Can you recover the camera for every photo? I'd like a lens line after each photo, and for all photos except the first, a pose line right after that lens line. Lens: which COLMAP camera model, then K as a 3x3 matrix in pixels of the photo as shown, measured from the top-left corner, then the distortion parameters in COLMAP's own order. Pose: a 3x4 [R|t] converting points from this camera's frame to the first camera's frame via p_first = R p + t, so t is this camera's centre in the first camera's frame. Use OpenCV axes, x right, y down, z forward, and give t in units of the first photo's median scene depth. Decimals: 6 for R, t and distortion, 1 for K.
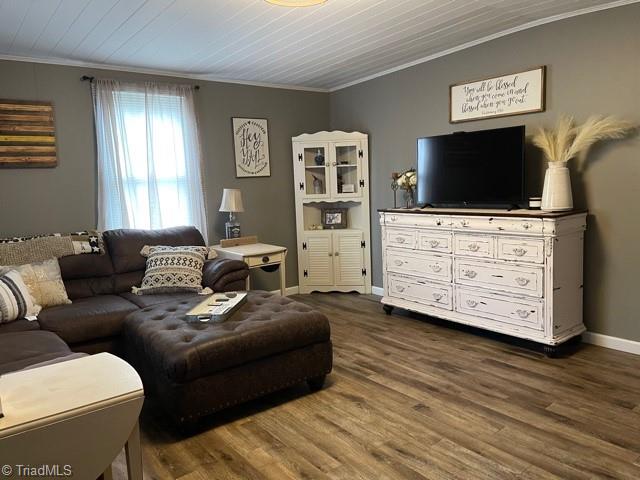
lens RADIAL K [[468.3, 0, 318.6], [0, 468.3, 233.1], [0, 0, 1]] dist [0.050654, -0.060399]
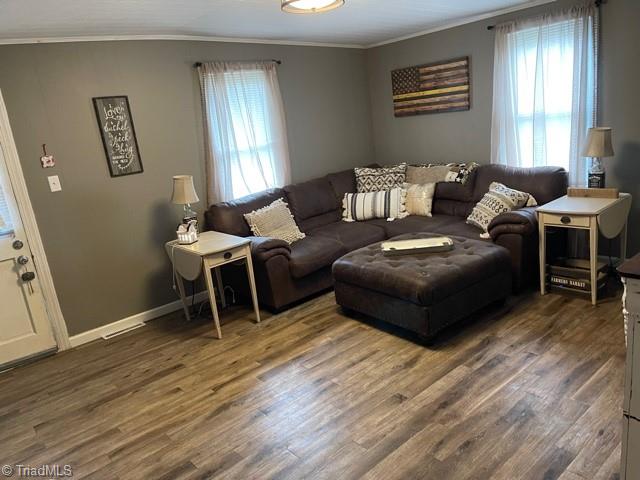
lens RADIAL K [[457.8, 0, 327.9], [0, 457.8, 238.9], [0, 0, 1]] dist [0.035407, -0.058729]
pose [[0.076658, 0.279767, -0.957002, 0.728858], [-0.002236, 0.959873, 0.280427, -0.158648], [0.997055, -0.019357, 0.074208, 0.548727]]
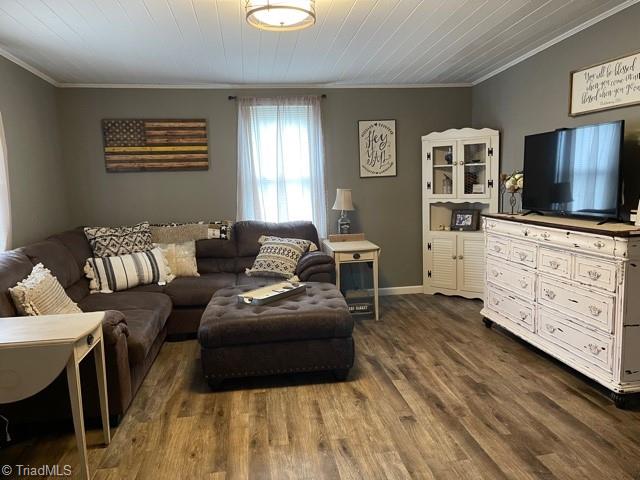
lens RADIAL K [[468.3, 0, 318.6], [0, 468.3, 233.1], [0, 0, 1]] dist [0.050654, -0.060399]
pose [[0.870265, 0.066235, -0.488110, 0.357233], [-0.056640, 0.997801, 0.034413, -0.030135], [0.489316, -0.002302, 0.872104, 0.032989]]
